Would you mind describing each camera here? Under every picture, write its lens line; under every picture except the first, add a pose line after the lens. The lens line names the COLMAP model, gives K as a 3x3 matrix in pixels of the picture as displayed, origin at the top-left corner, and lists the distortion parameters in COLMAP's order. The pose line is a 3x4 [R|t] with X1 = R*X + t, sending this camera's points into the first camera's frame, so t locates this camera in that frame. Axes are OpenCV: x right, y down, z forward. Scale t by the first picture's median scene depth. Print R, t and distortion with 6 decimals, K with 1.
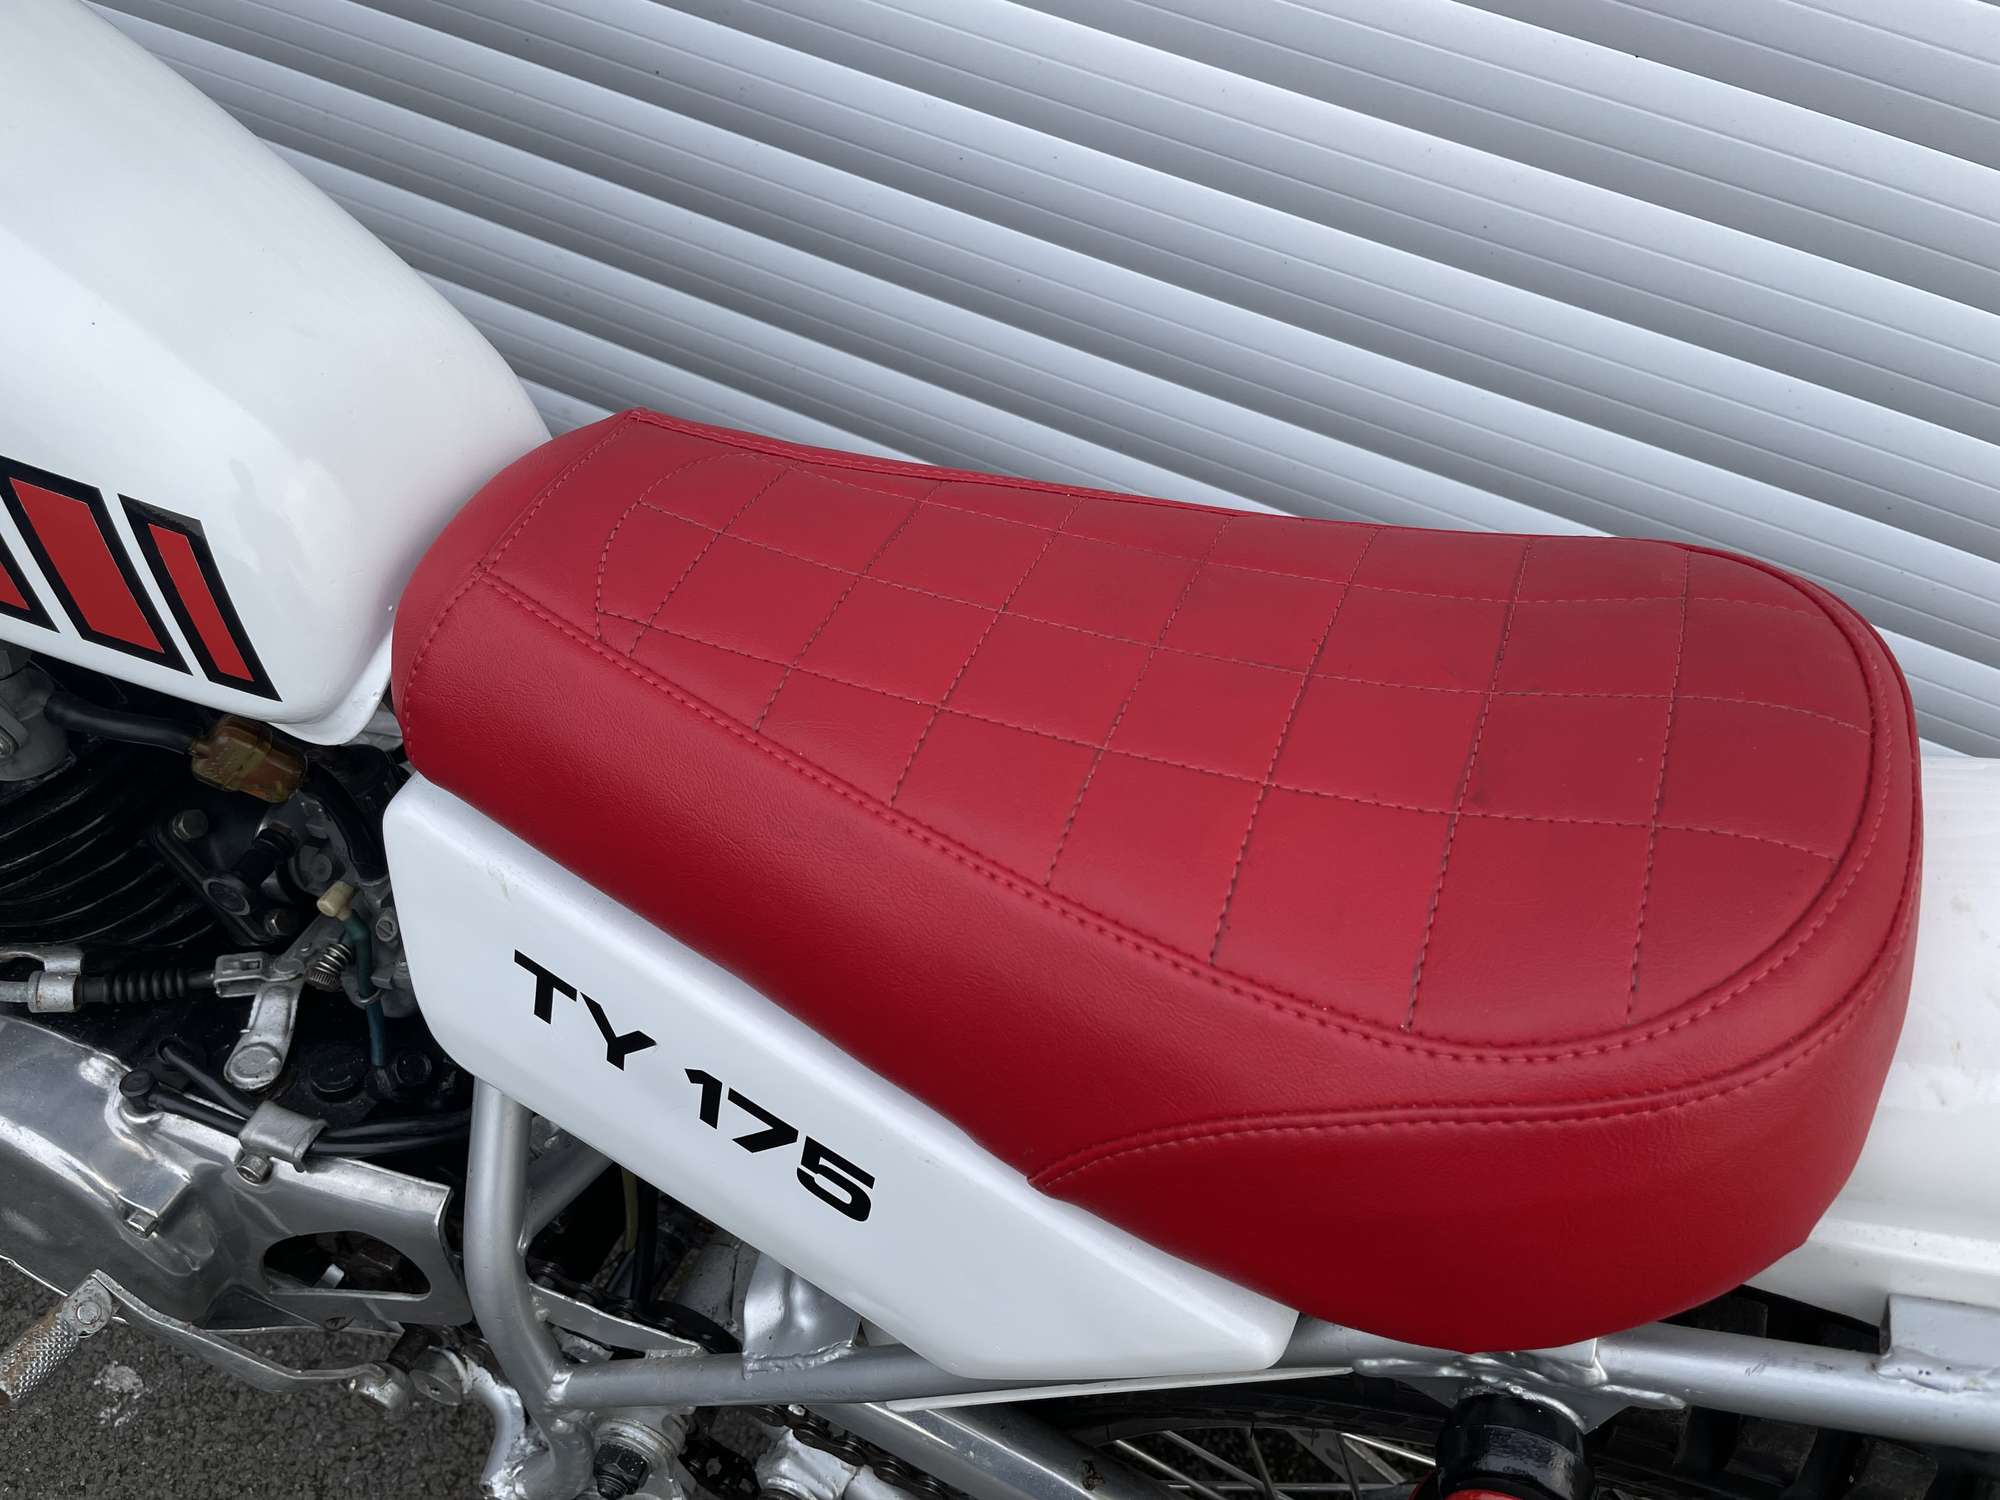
lens RADIAL K [[1543.6, 0, 1002.9], [0, 1543.6, 765.3], [0, 0, 1]] dist [0.078885, -0.119488]
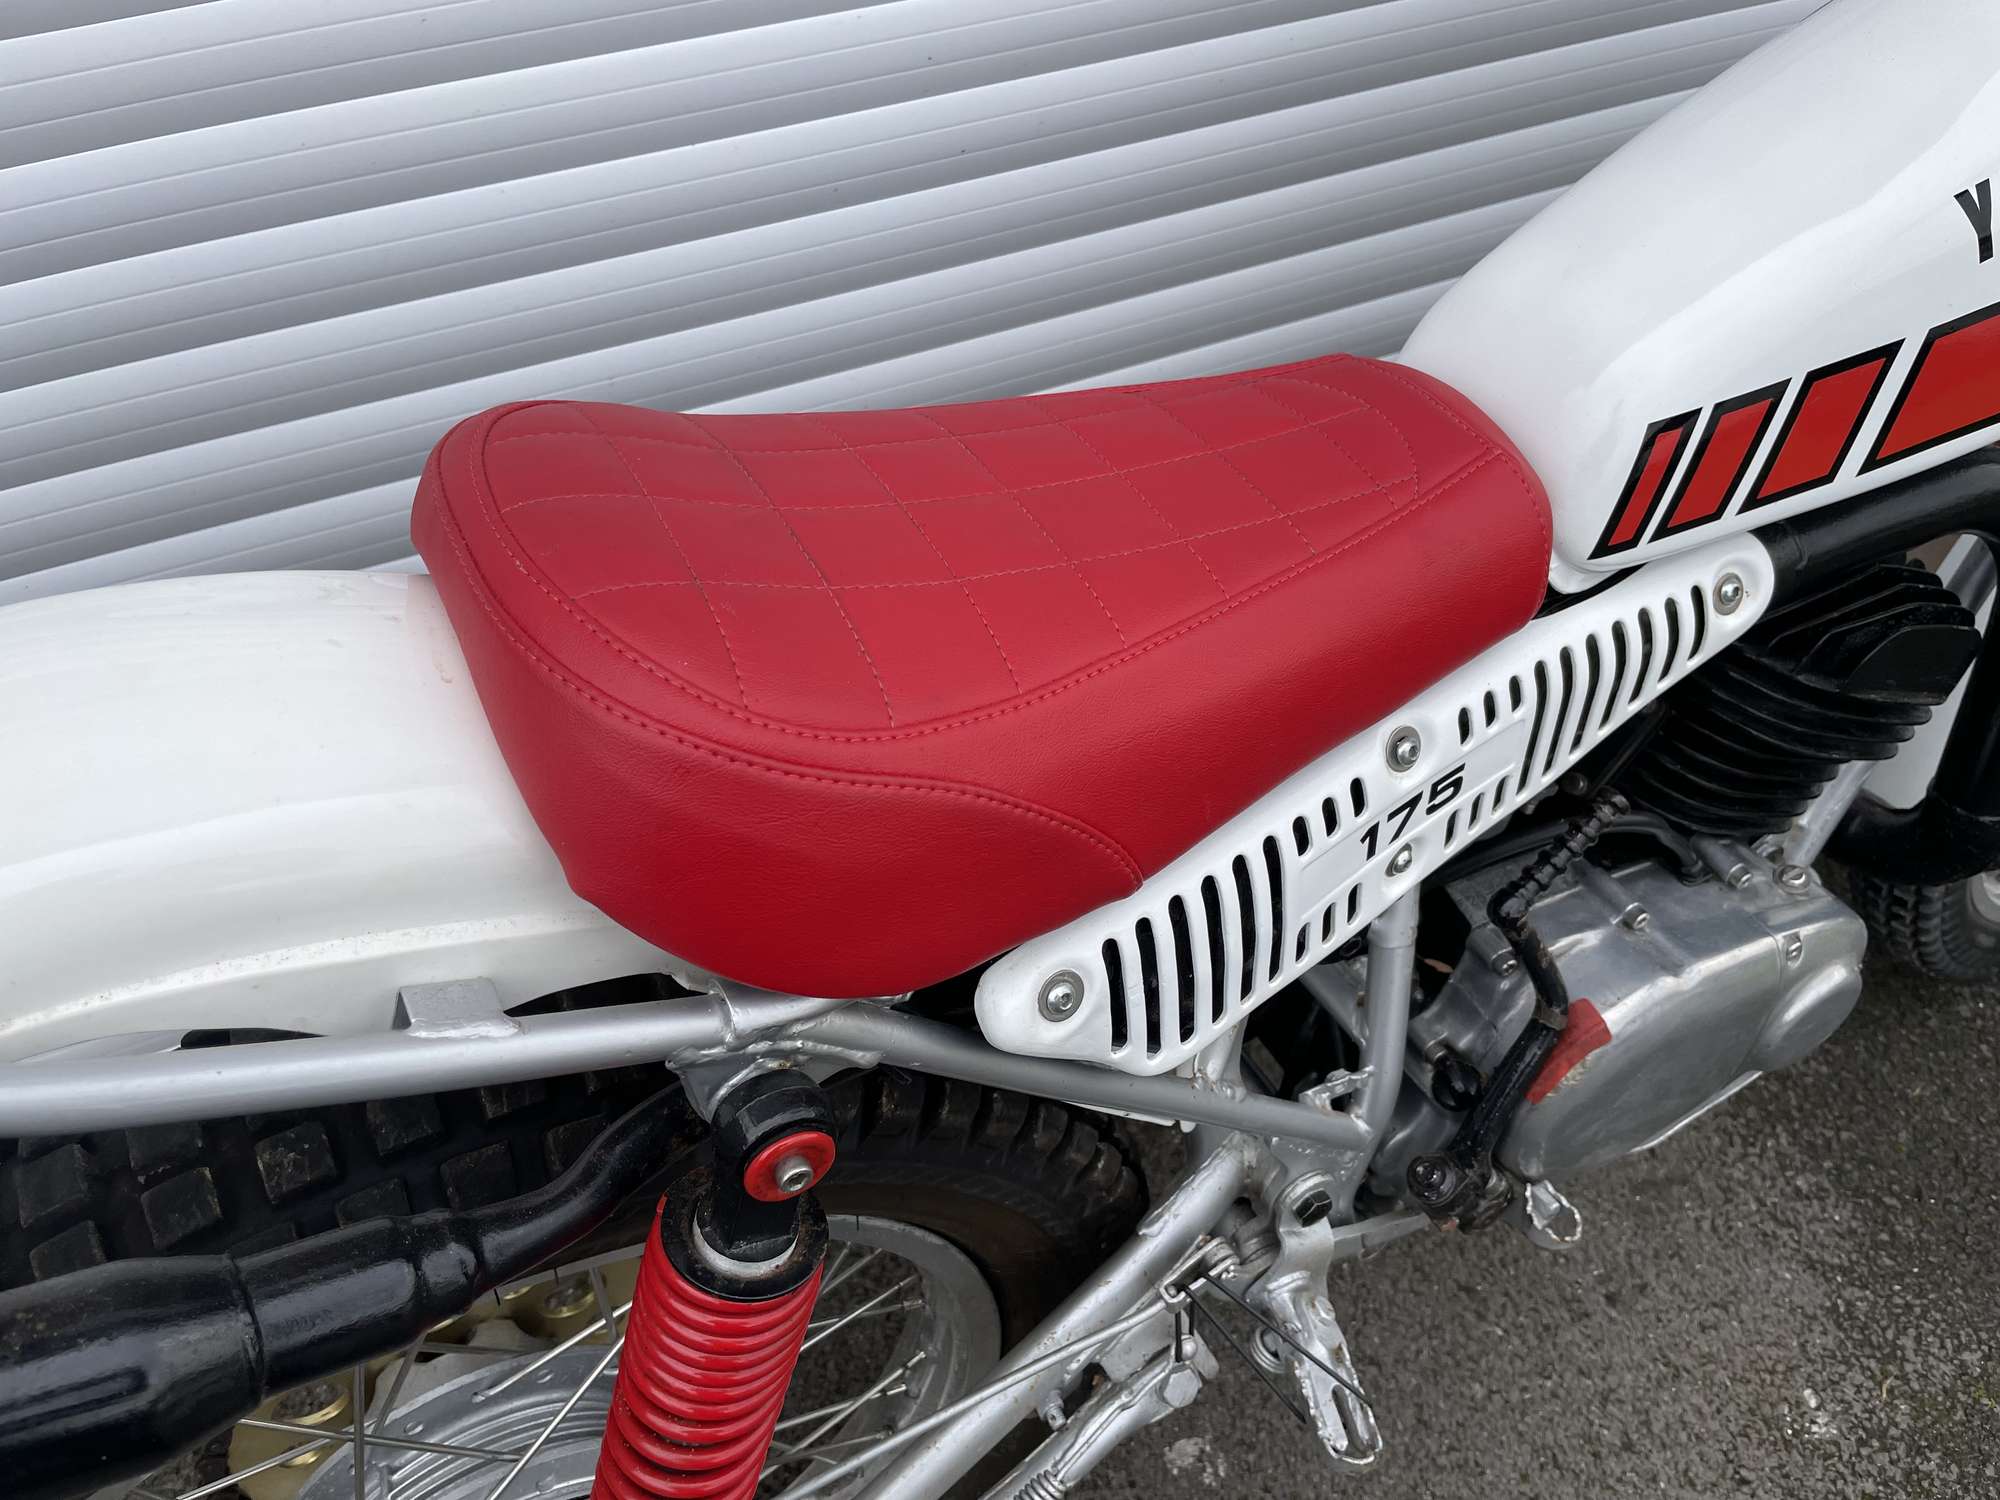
lens RADIAL K [[1543.6, 0, 1010.5], [0, 1543.6, 757.8], [0, 0, 1]] dist [0.078885, -0.119488]
pose [[0.668813, -0.628381, 0.397273, -0.799855], [0.607310, 0.770021, 0.195558, -0.269548], [-0.428793, 0.110477, 0.896622, 0.031967]]
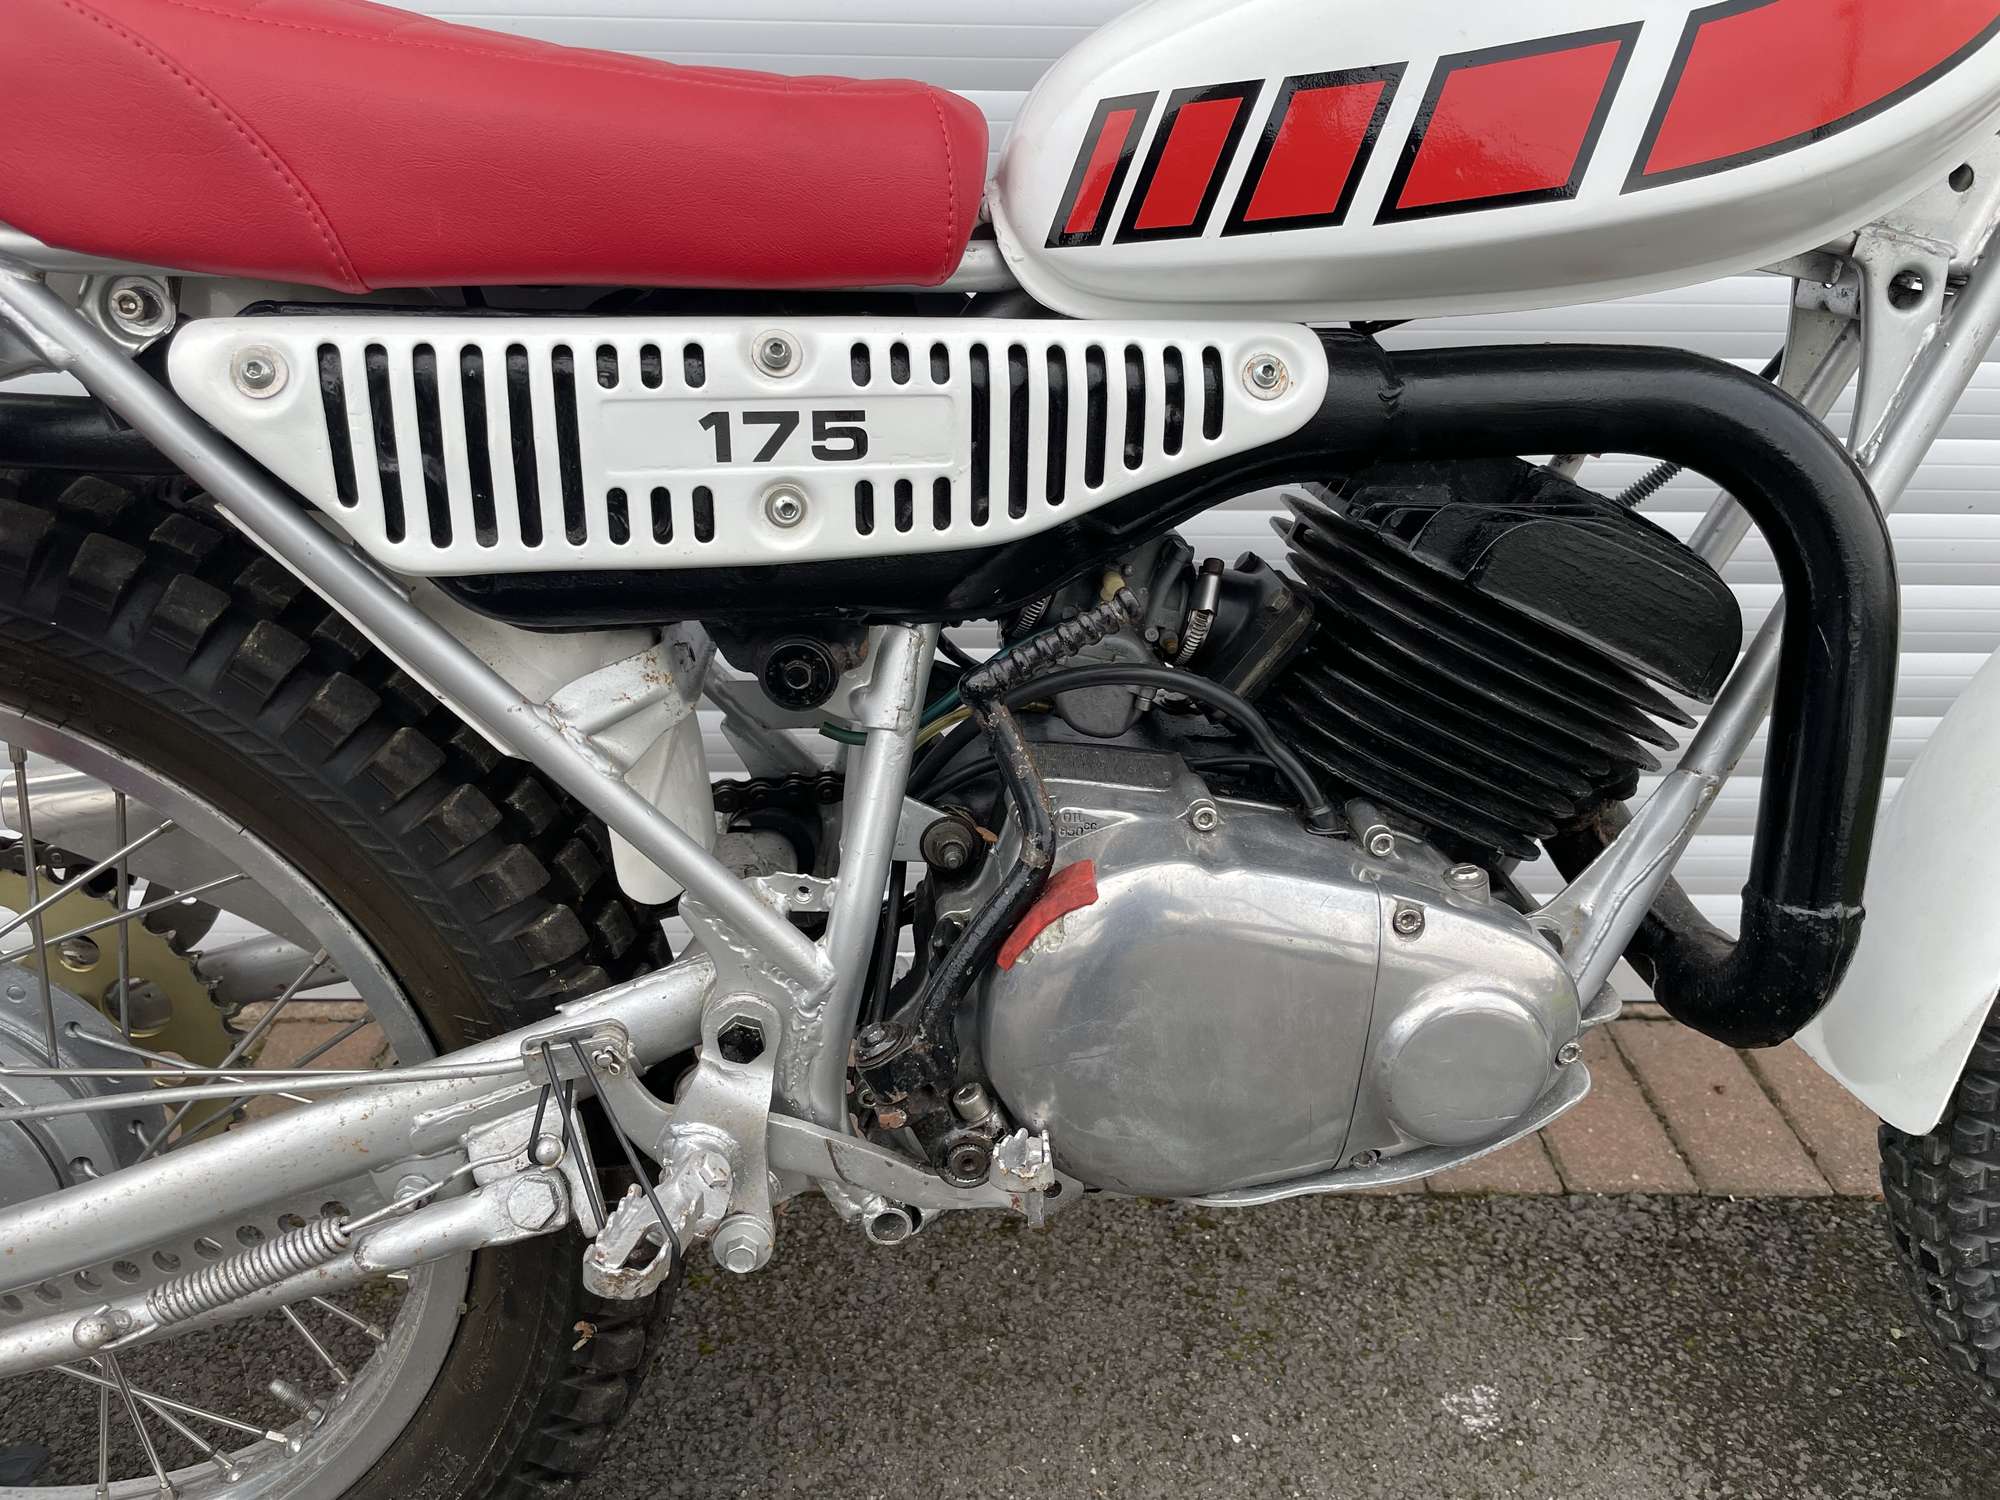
lens RADIAL K [[1543.6, 0, 1007.7], [0, 1543.6, 743.7], [0, 0, 1]] dist [0.078885, -0.119488]
pose [[0.909851, -0.278775, 0.307336, -0.601961], [0.370172, 0.879982, -0.297667, 0.261871], [-0.187468, 0.384600, 0.903847, 0.018867]]
